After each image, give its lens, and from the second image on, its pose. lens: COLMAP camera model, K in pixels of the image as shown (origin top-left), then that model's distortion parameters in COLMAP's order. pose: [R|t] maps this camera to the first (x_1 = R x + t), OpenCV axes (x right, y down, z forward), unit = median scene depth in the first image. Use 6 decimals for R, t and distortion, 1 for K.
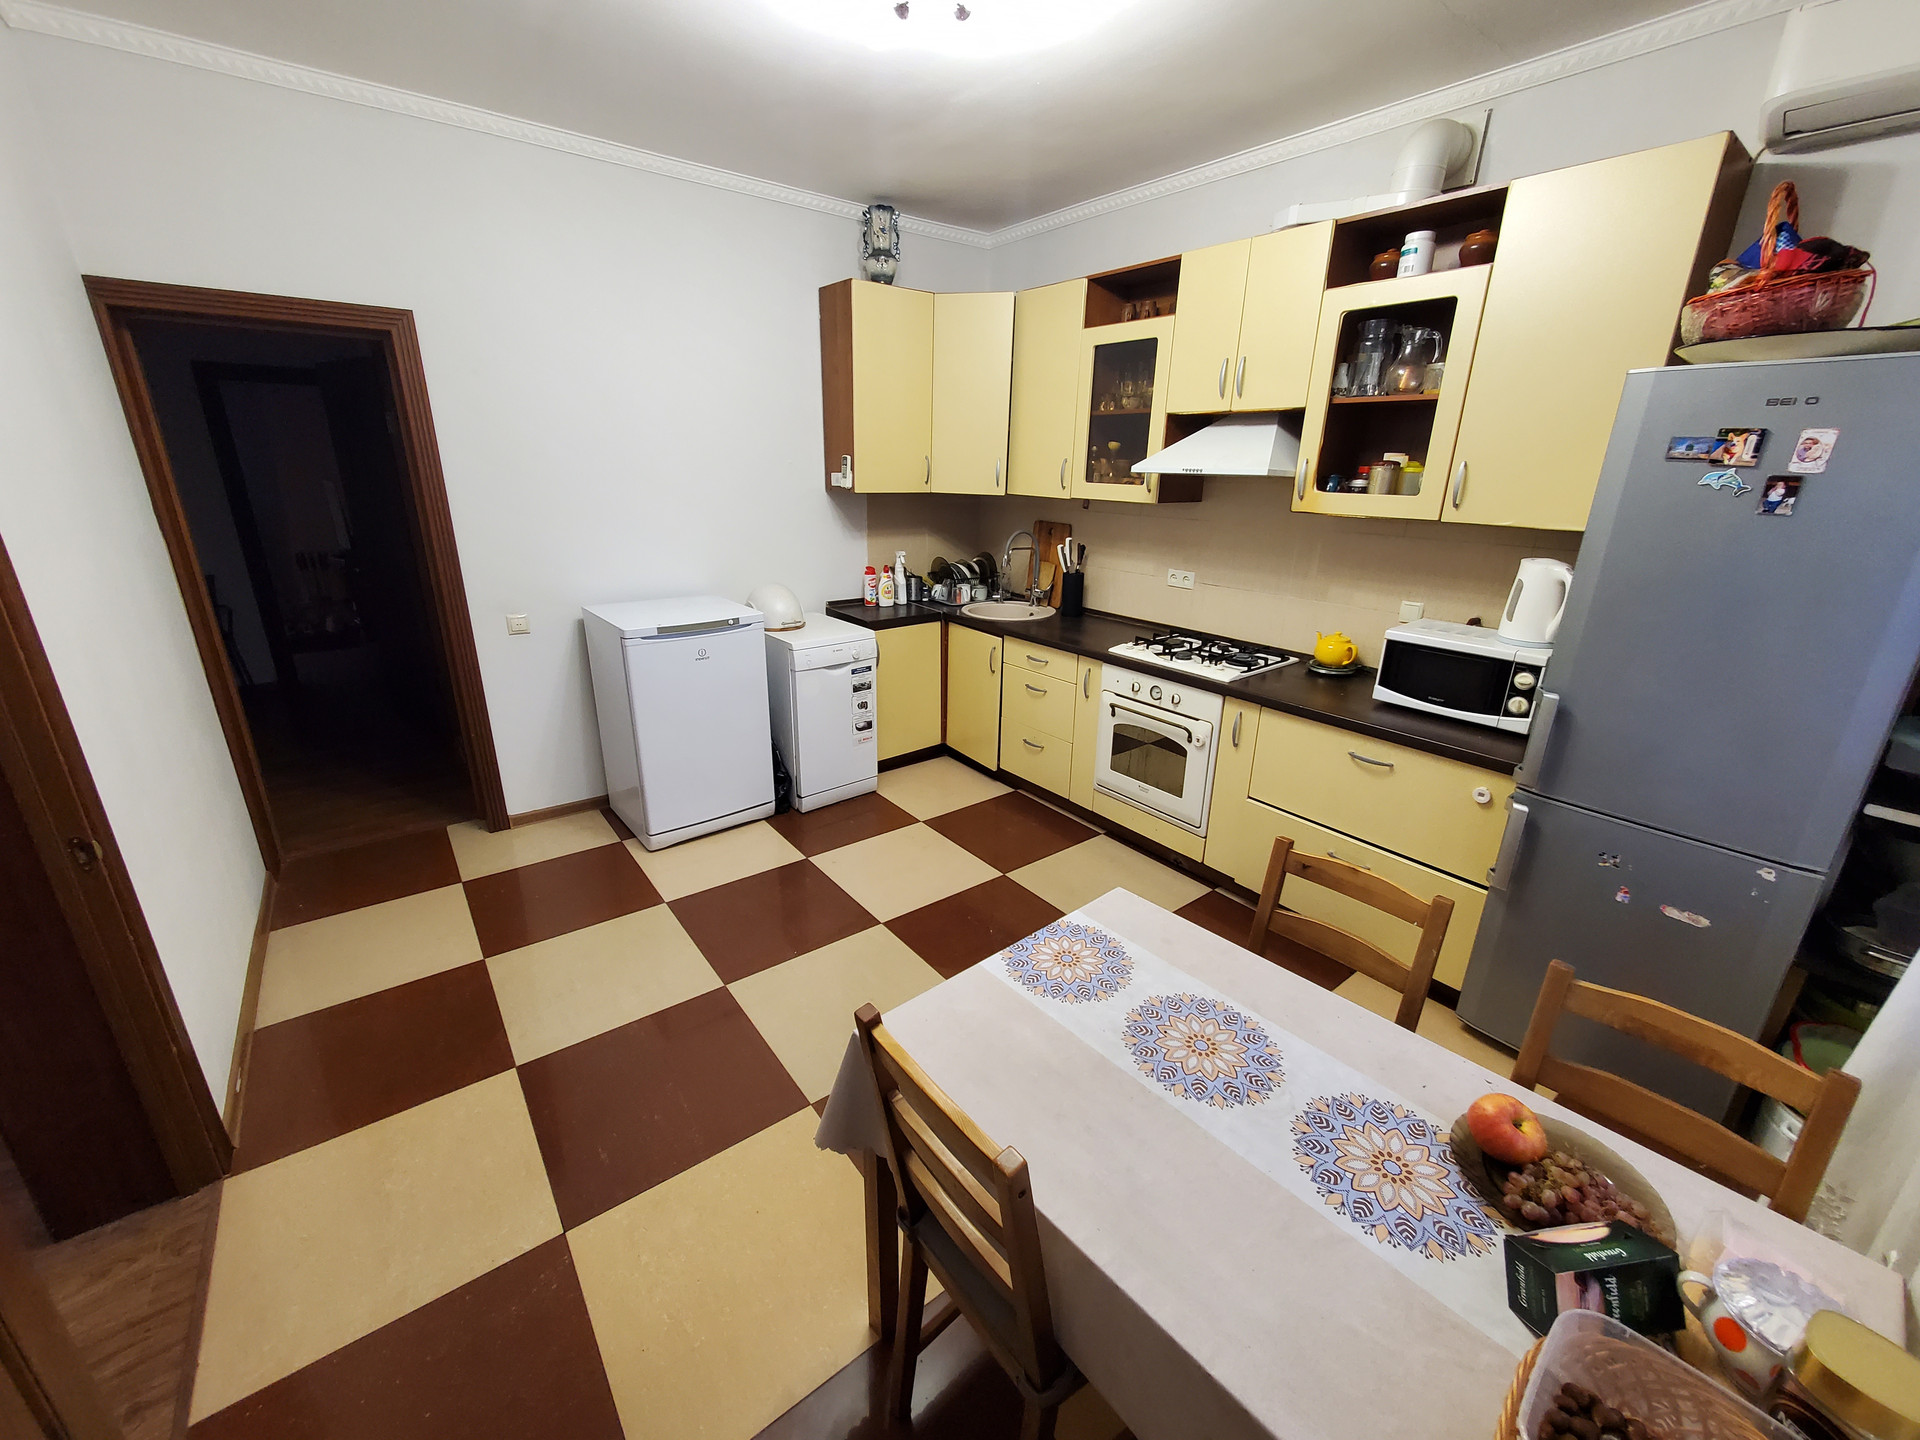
lens RADIAL K [[764.2, 0, 960.0], [0, 764.2, 720.0], [0, 0, 1]] dist [0.007939, -0.006339]
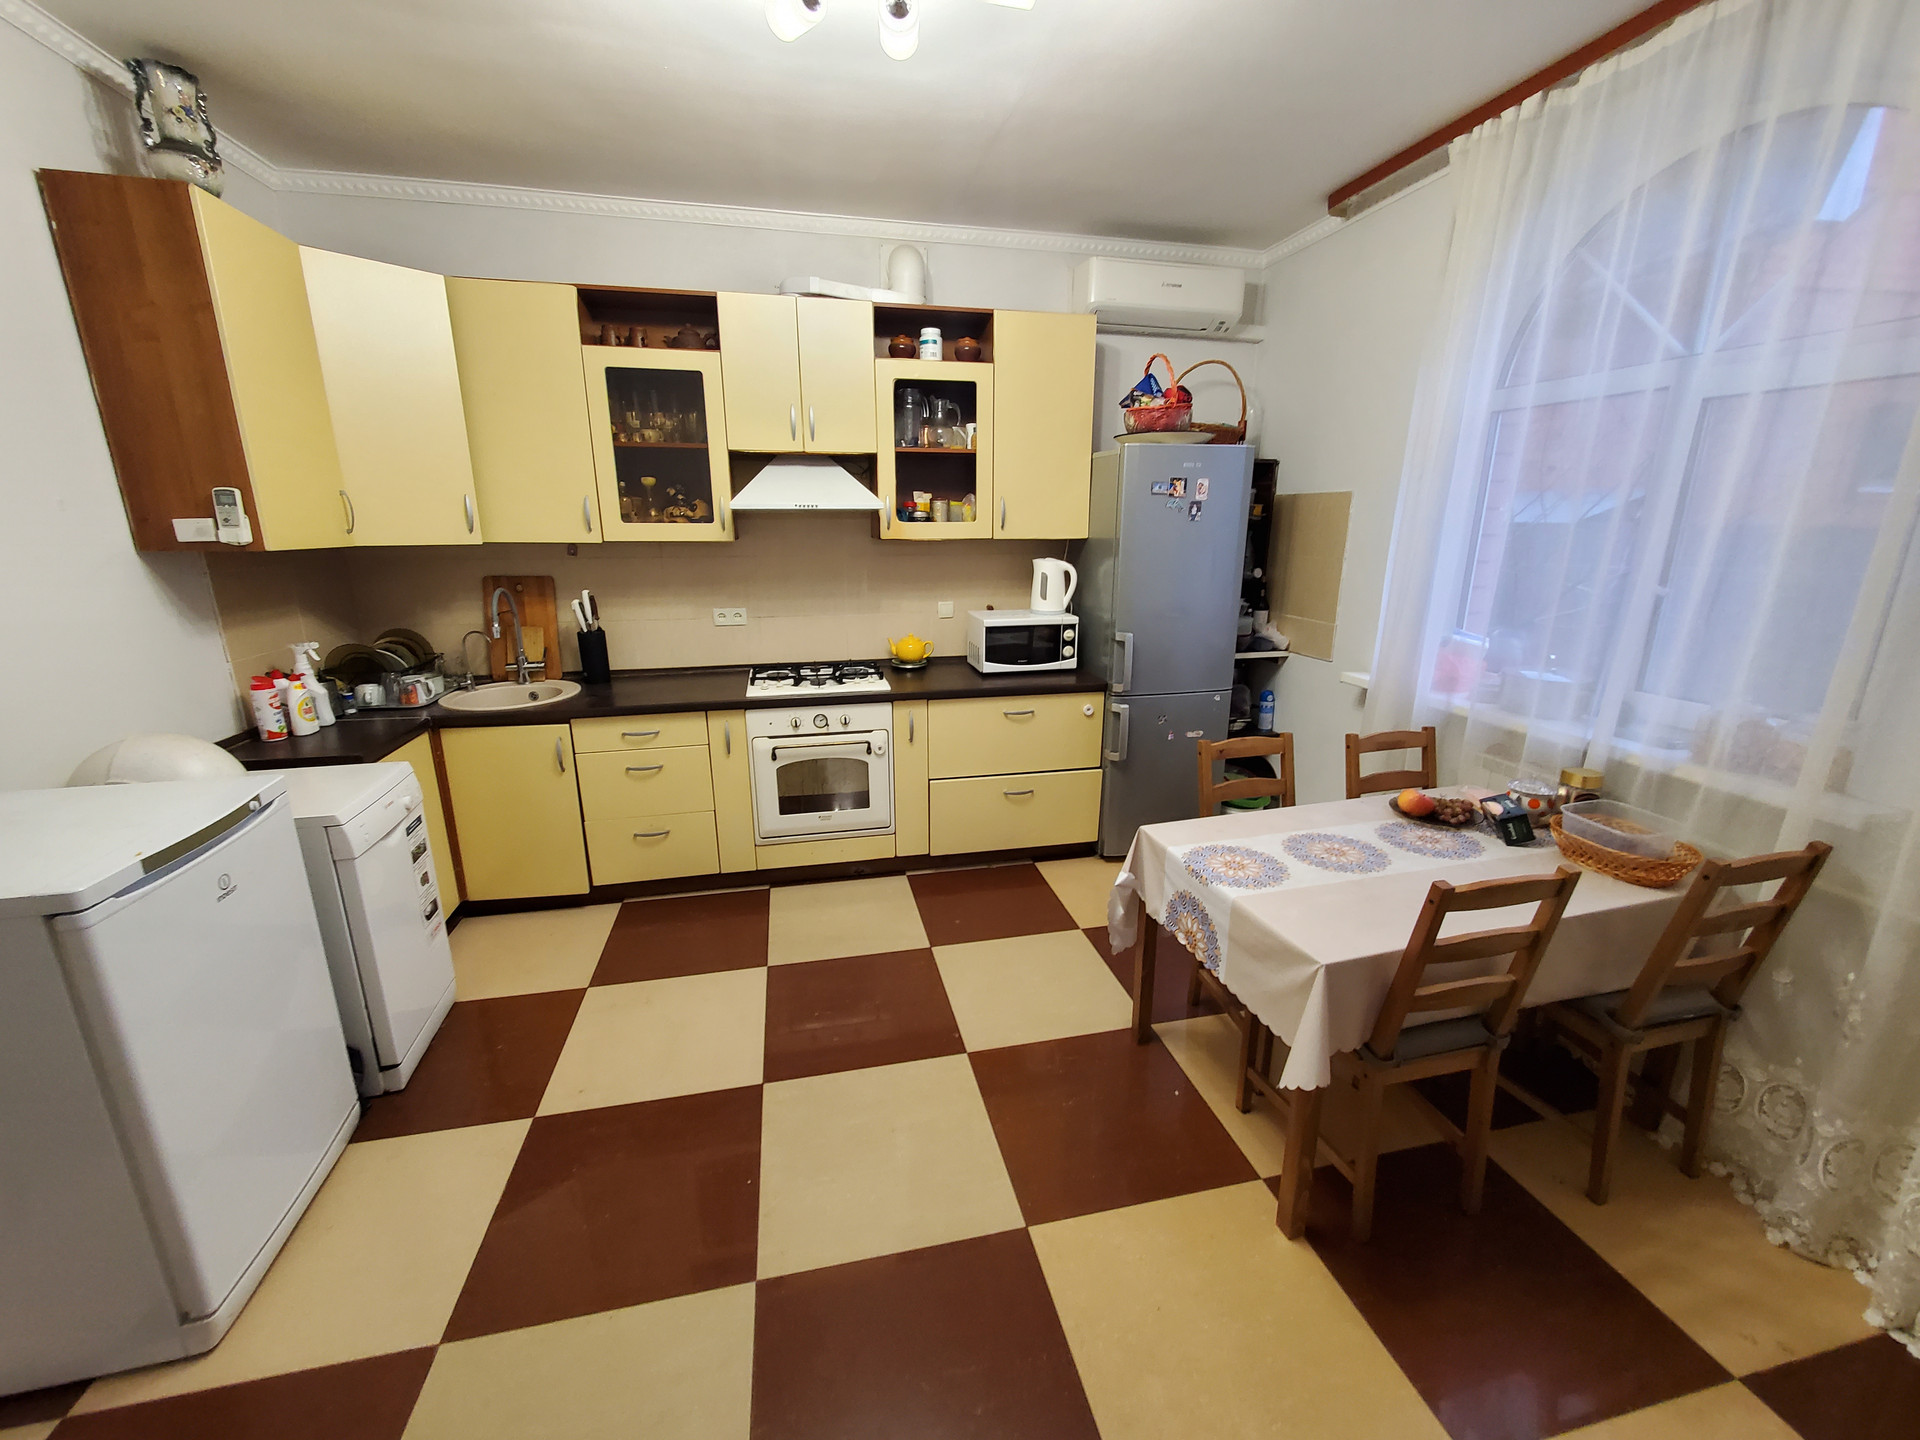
lens RADIAL K [[759.9, 0, 960.0], [0, 759.9, 720.0], [0, 0, 1]] dist [-0.000835, 0.000290]
pose [[0.421574, -0.249936, 0.871669, -0.559026], [0.297862, 0.946094, 0.127219, -0.112480], [-0.856478, 0.206005, 0.473295, 0.368580]]
